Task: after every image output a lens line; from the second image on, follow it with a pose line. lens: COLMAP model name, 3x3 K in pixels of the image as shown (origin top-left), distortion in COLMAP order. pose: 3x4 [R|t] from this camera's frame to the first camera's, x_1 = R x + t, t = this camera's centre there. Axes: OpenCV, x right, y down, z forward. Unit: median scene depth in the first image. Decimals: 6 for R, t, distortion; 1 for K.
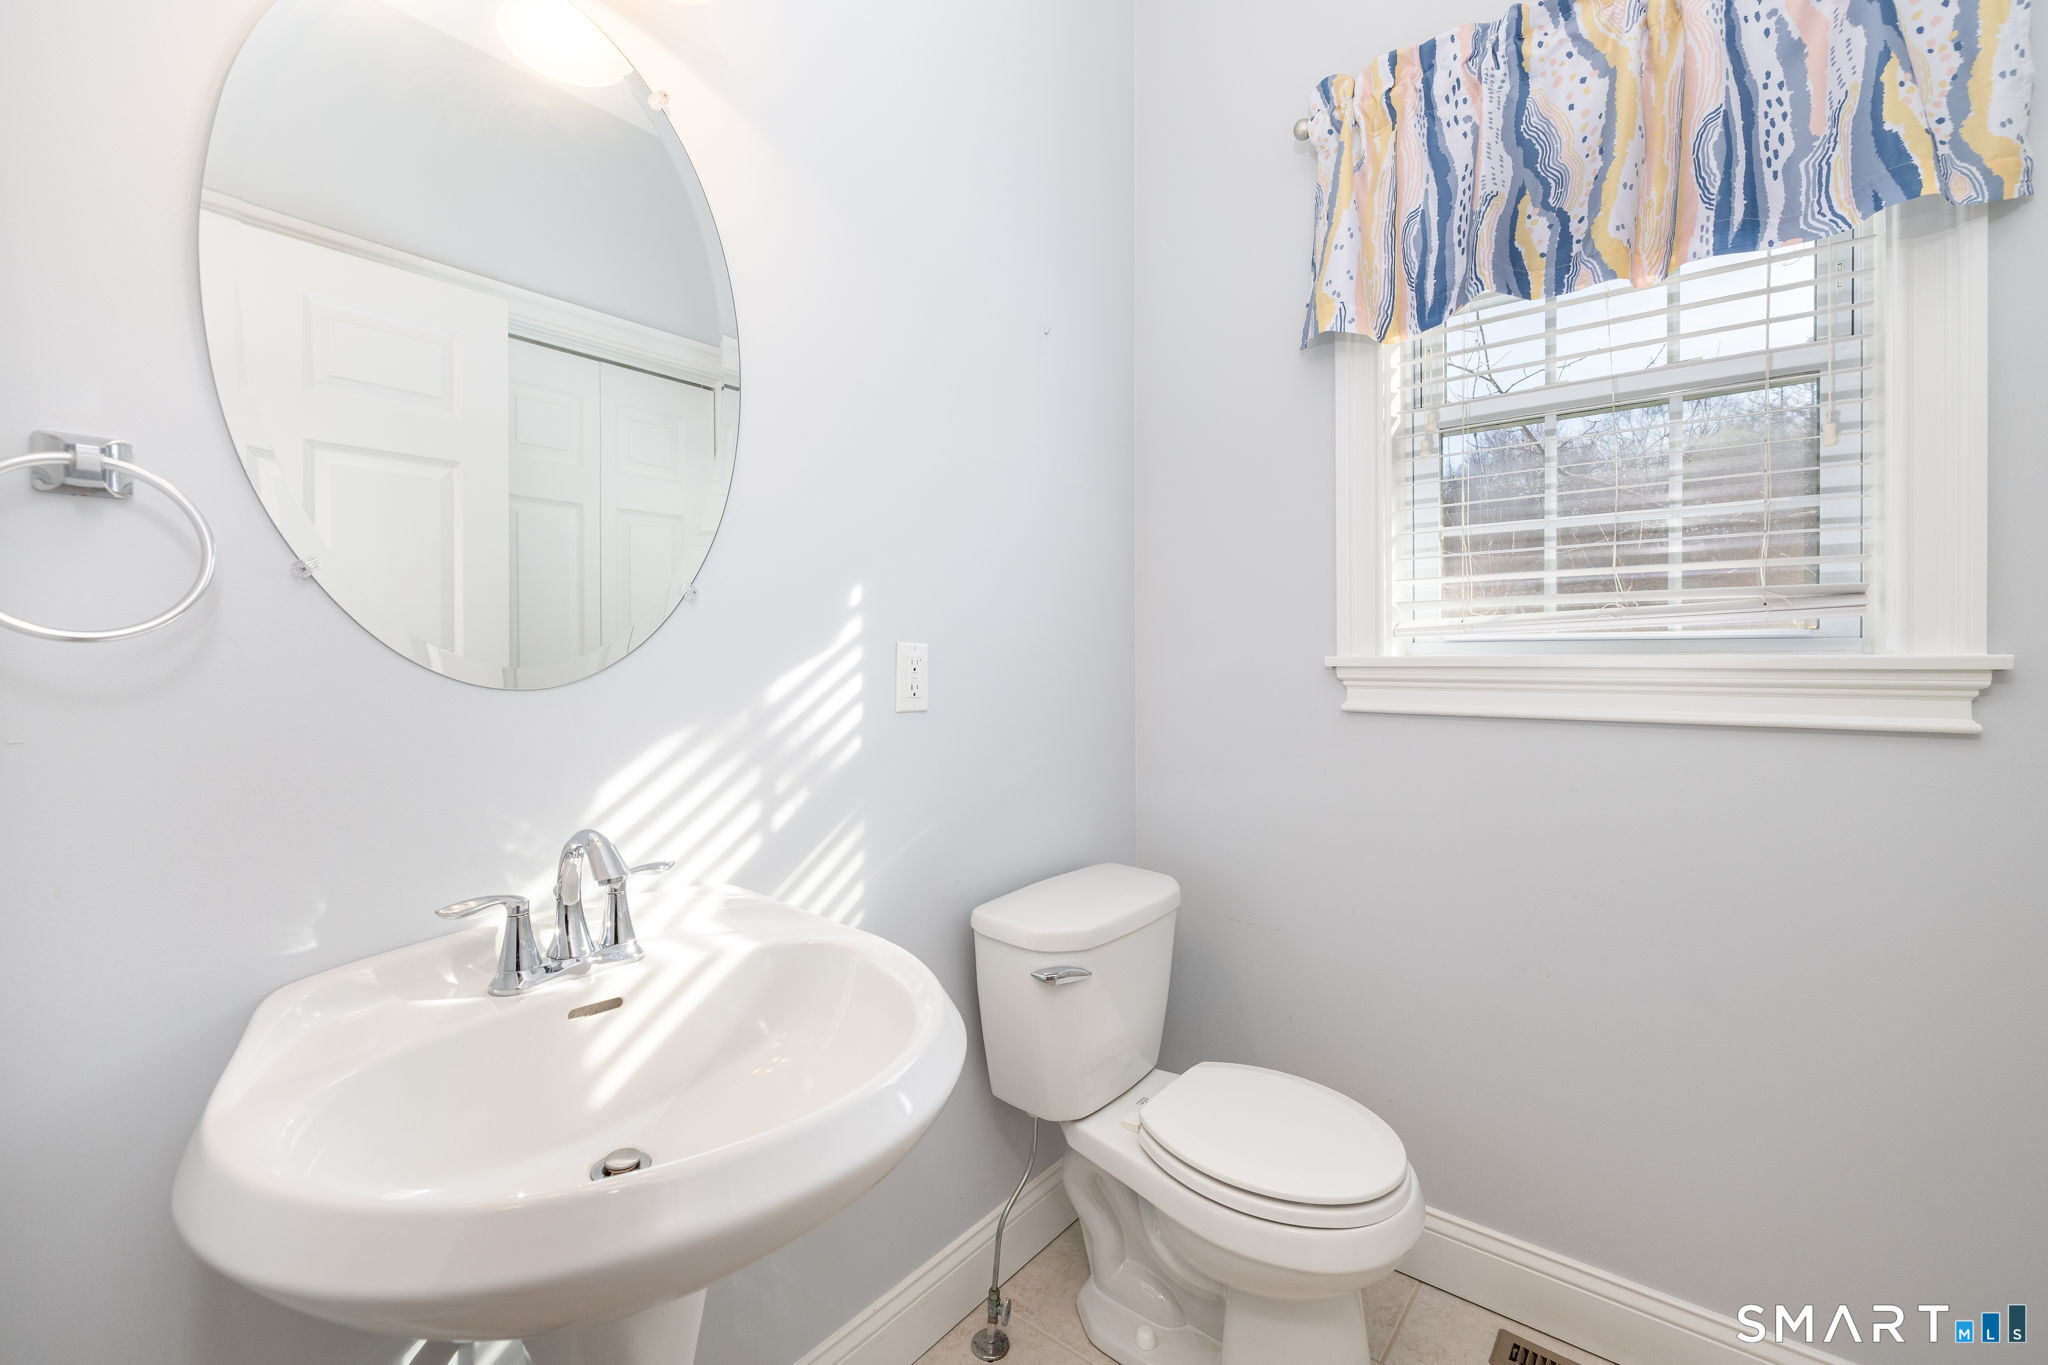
lens RADIAL K [[902.1, 0, 1012.1], [0, 902.1, 669.6], [0, 0, 1]] dist [-0.000916, -0.000548]
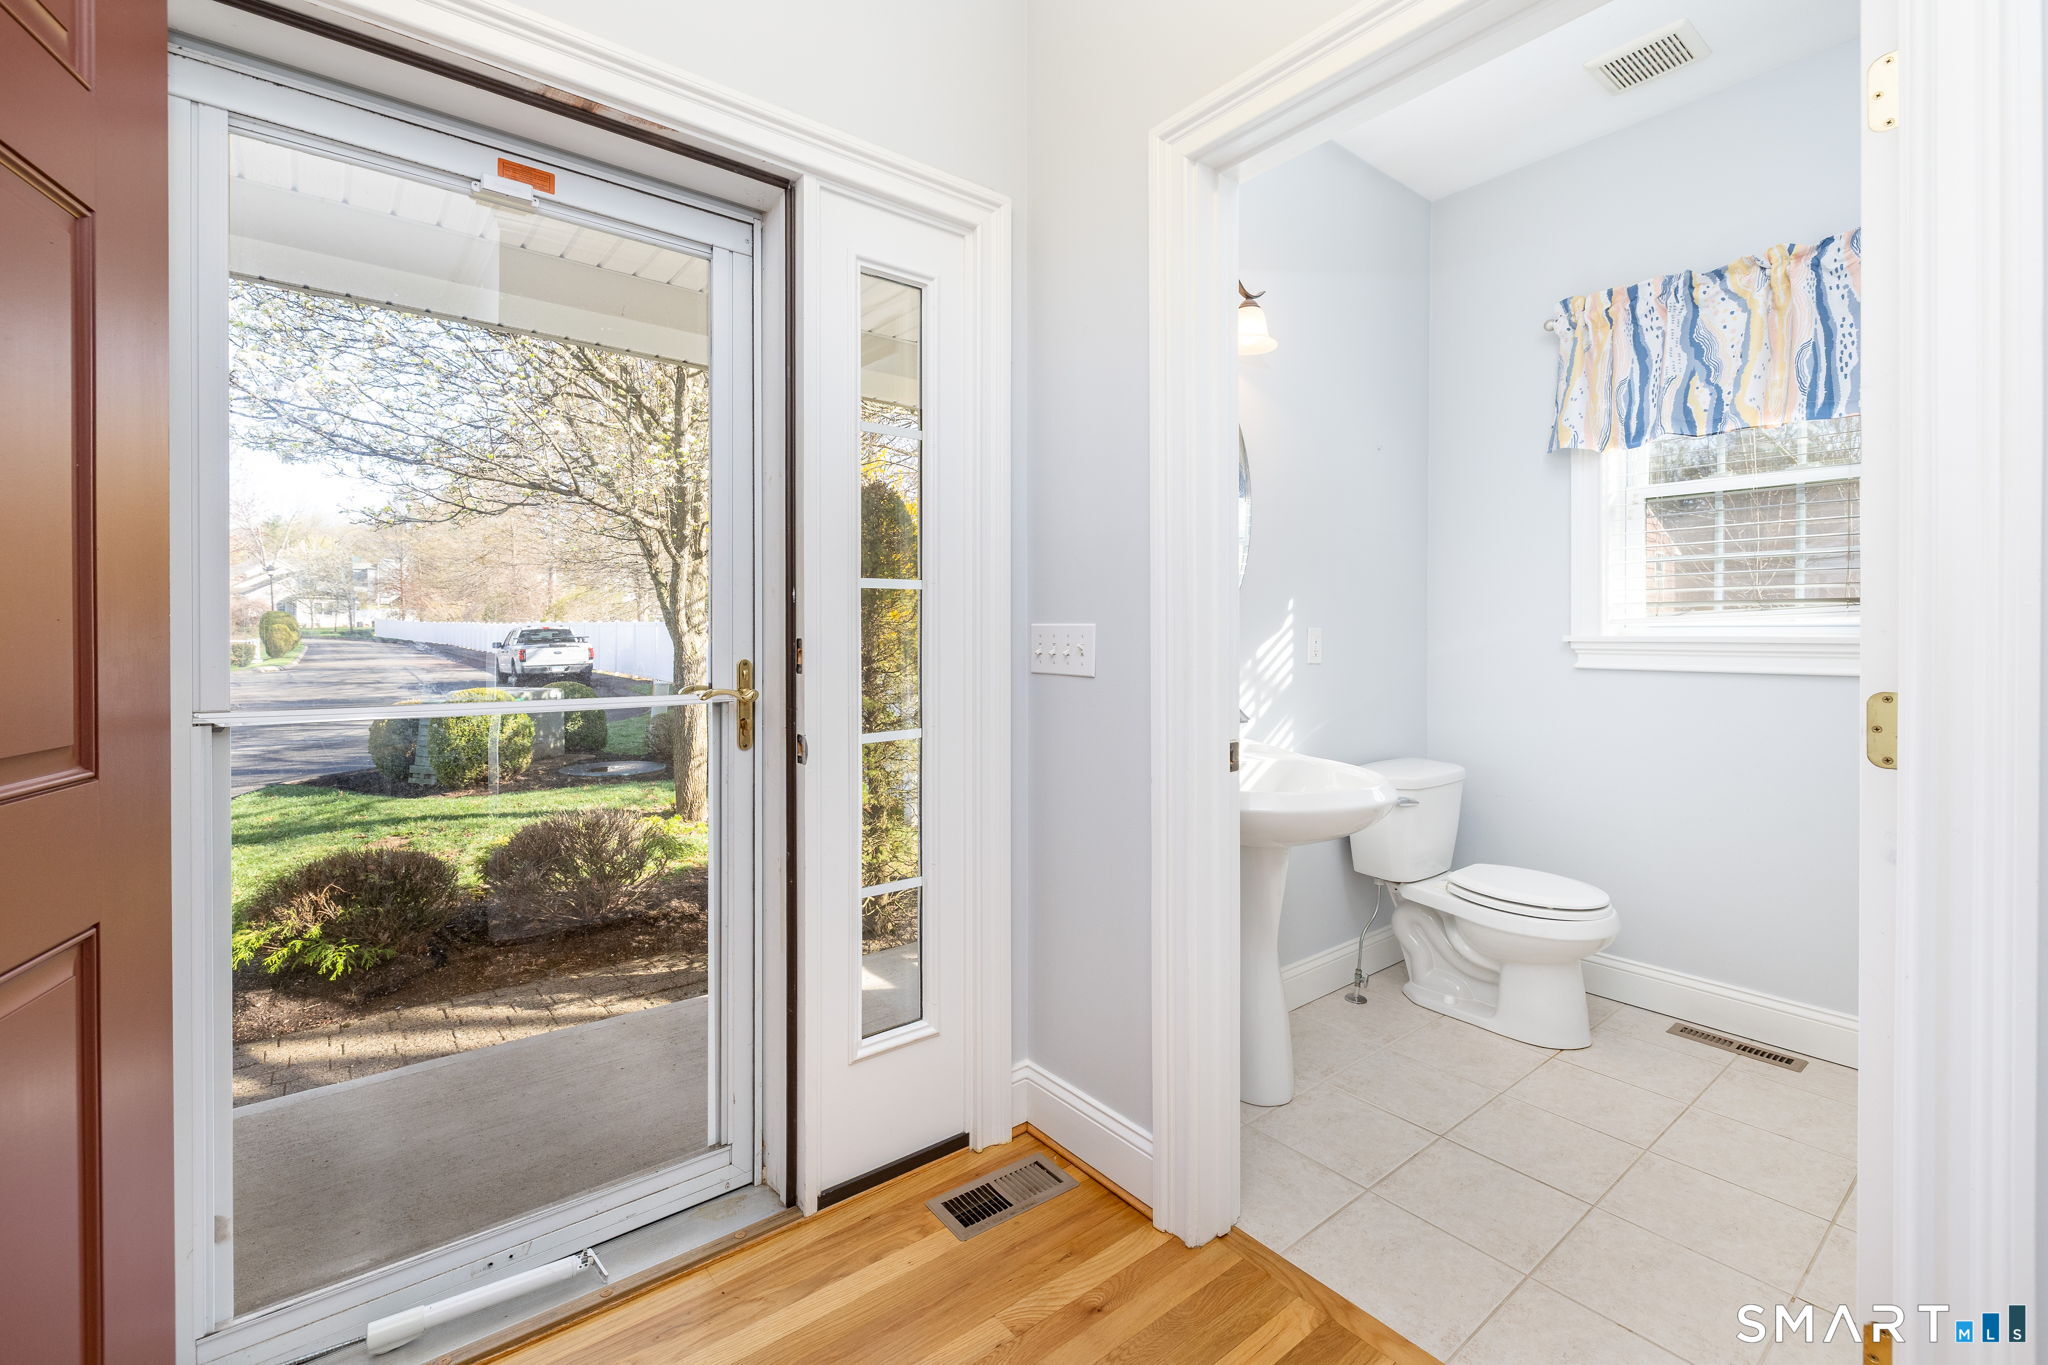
lens RADIAL K [[773.2, 0, 1021.7], [0, 773.2, 642.1], [0, 0, 1]] dist [0.000311, -0.000191]
pose [[0.960626, 0.007386, -0.277745, -0.269342], [-0.008484, 0.999960, -0.002750, 0.011652], [0.277714, 0.004998, 0.960651, -0.806456]]
